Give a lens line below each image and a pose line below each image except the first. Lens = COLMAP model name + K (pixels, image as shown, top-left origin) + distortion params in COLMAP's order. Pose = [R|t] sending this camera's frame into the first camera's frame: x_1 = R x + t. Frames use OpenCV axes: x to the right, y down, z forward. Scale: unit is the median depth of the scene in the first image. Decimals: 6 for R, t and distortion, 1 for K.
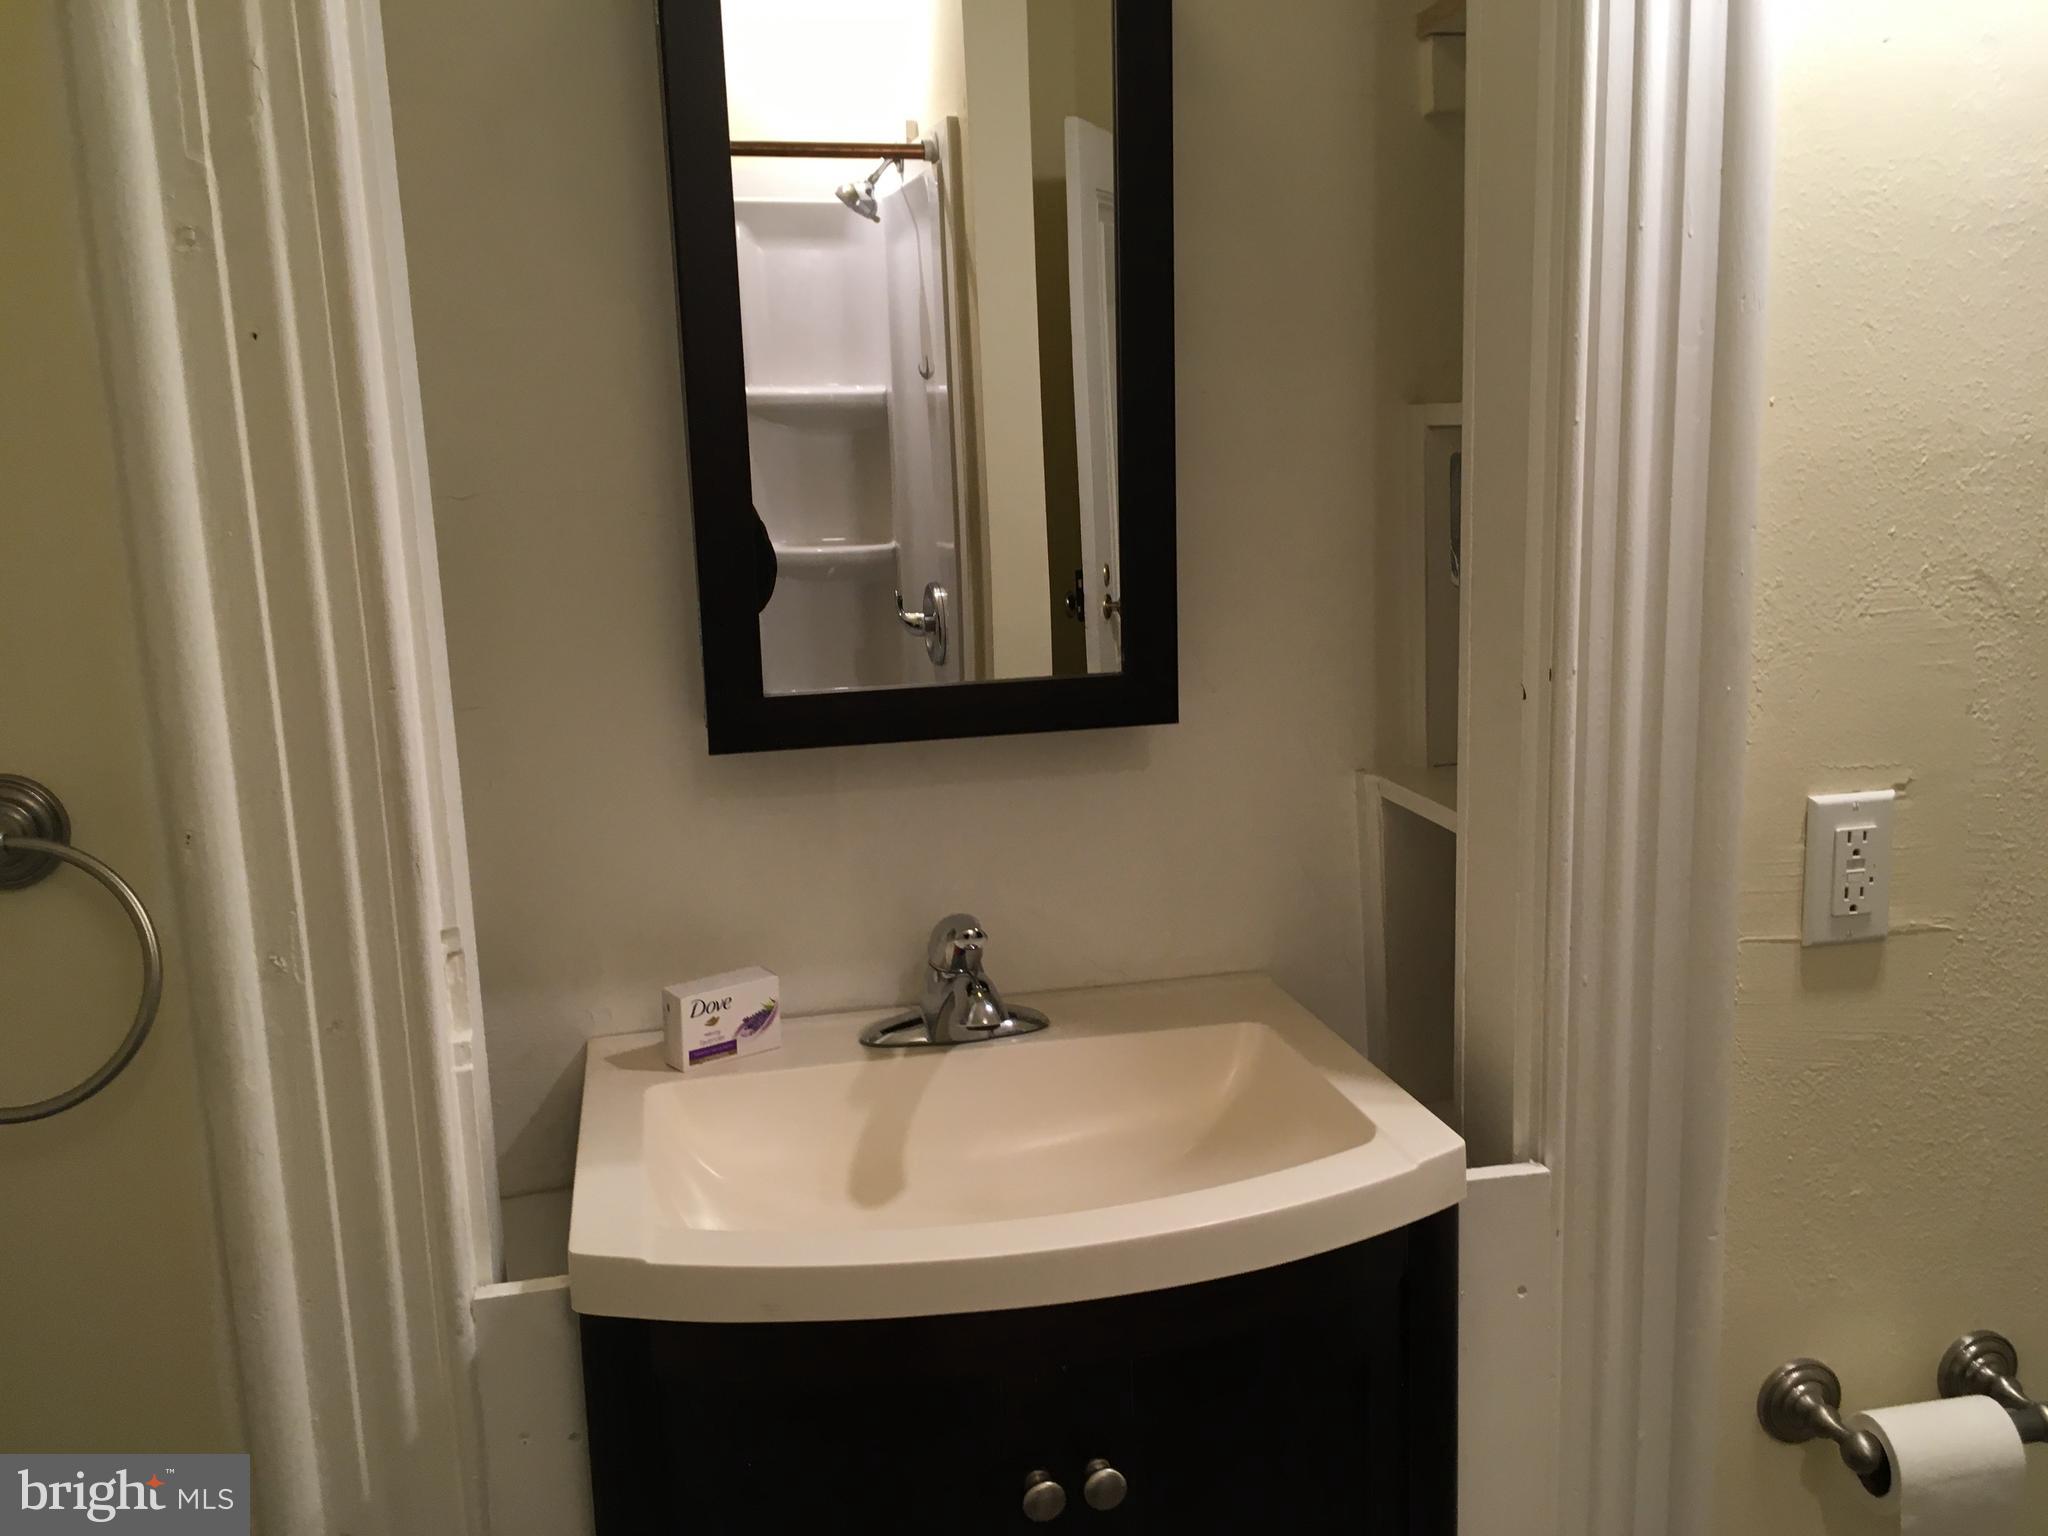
lens RADIAL K [[1739.0, 0, 1024.0], [0, 1739.0, 768.0], [0, 0, 1]] dist [0.088004, -0.133686]
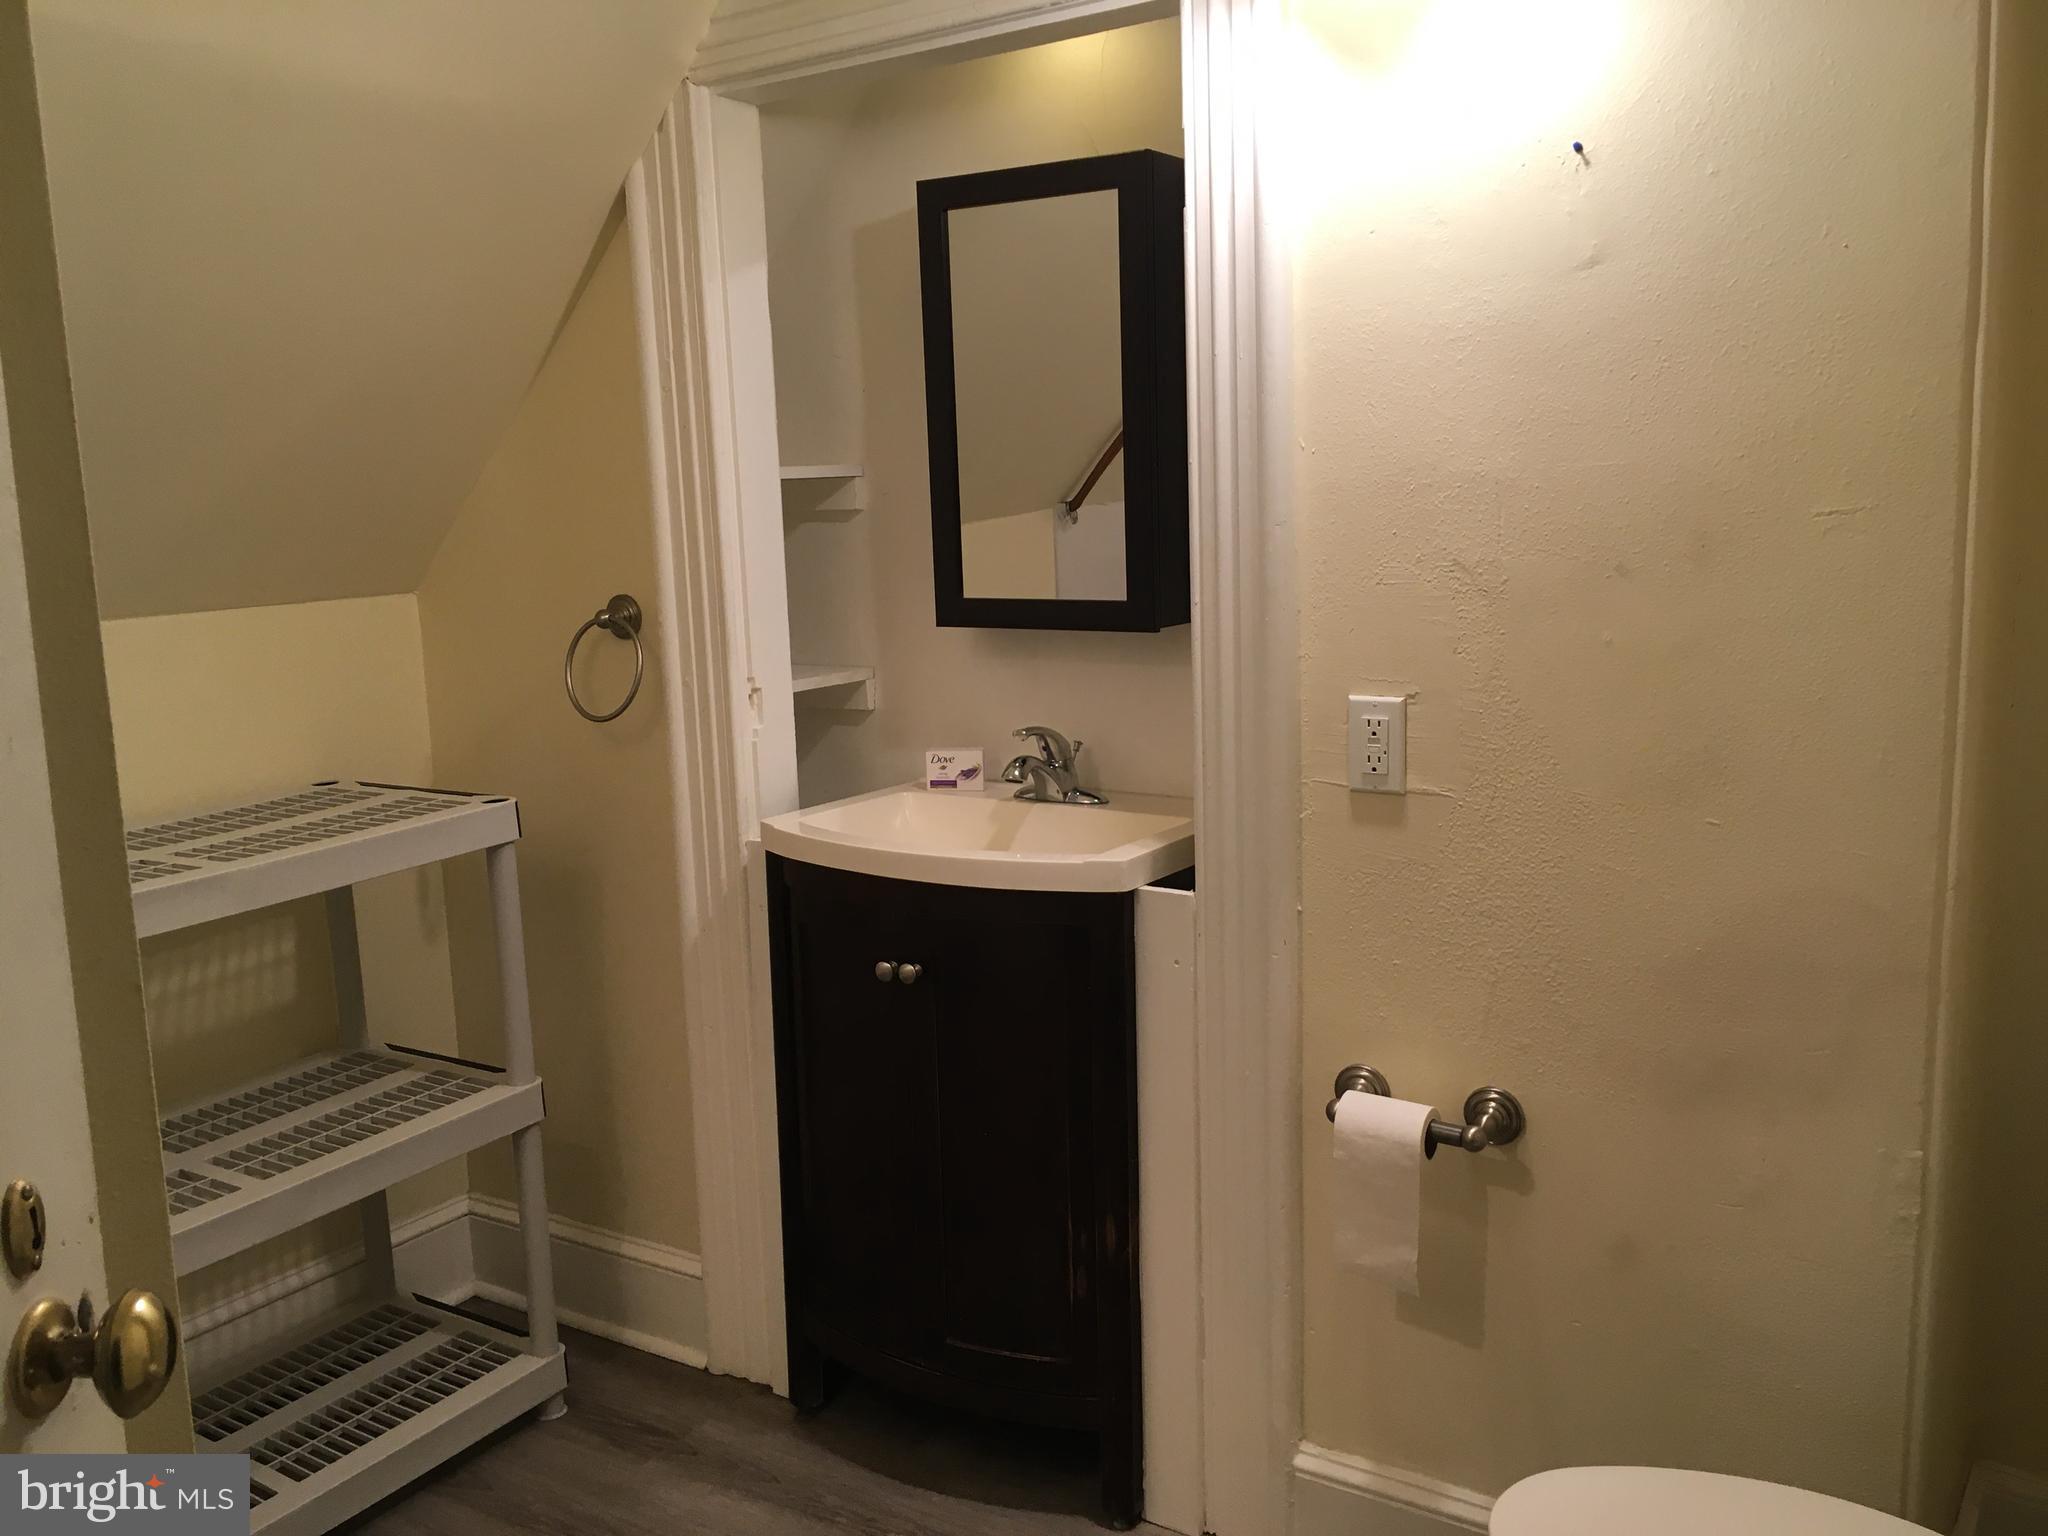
lens RADIAL K [[1739.0, 0, 1024.0], [0, 1739.0, 768.0], [0, 0, 1]] dist [0.088004, -0.133686]
pose [[0.706148, 0.129076, -0.696200, 1.337474], [-0.130362, 0.990136, 0.051347, 0.038535], [0.695960, 0.054499, 0.716009, -0.343585]]
